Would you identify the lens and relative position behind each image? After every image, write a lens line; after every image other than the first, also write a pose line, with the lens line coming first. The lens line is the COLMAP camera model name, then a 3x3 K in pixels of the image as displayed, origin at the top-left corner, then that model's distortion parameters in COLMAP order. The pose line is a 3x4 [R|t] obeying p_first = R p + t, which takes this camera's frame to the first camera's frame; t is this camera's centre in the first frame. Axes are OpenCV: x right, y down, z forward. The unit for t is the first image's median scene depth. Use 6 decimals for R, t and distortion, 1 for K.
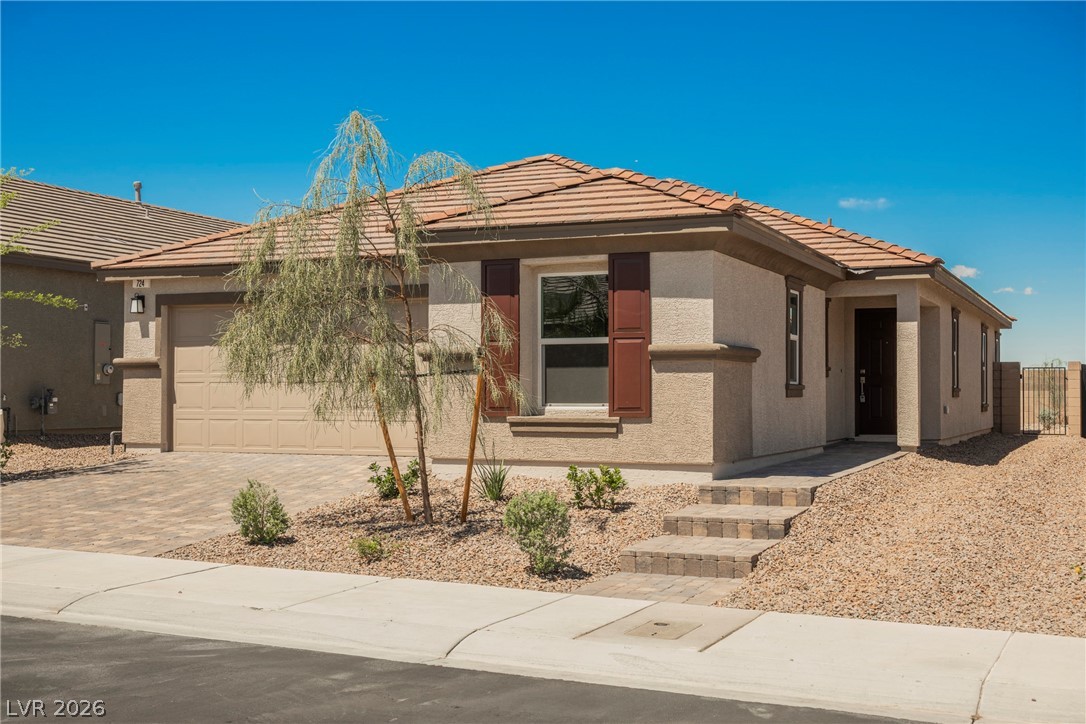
lens RADIAL K [[1313.8, 0, 543.0], [0, 1313.8, 362.0], [0, 0, 1]] dist [-0.011380, -0.054813]
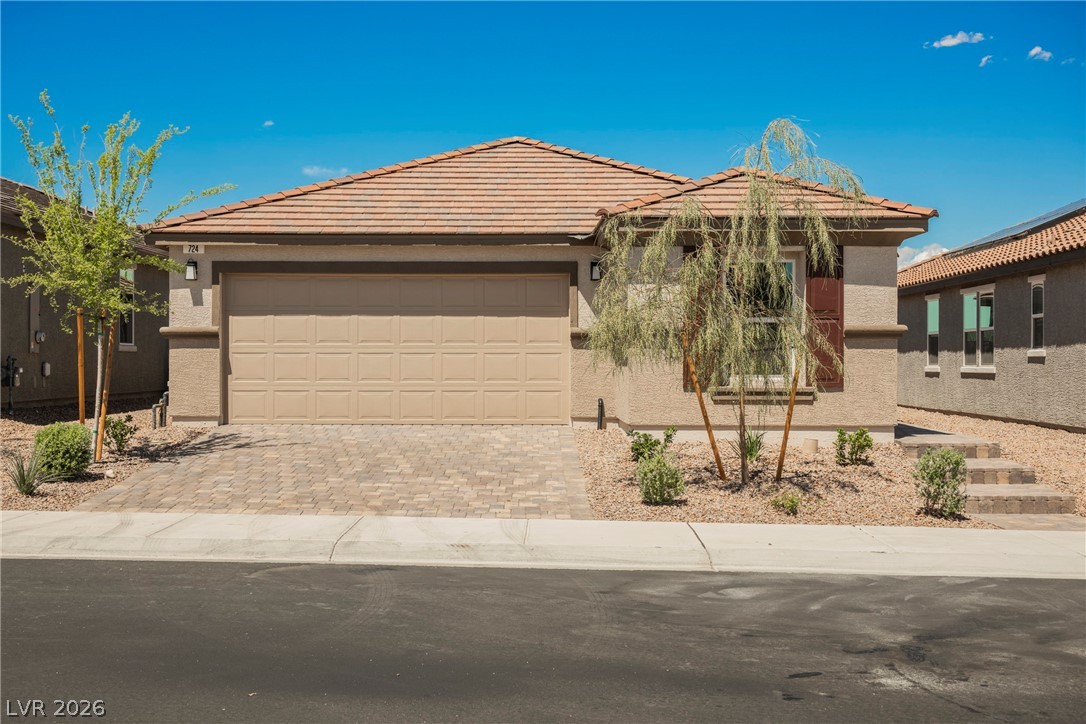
lens RADIAL K [[1308.3, 0, 543.0], [0, 1308.3, 362.0], [0, 0, 1]] dist [-0.035287, -0.018100]
pose [[0.916358, 0.001180, 0.400358, -0.455376], [-0.011863, 0.999637, 0.024207, -0.003648], [-0.400184, -0.026932, 0.916039, 0.028739]]
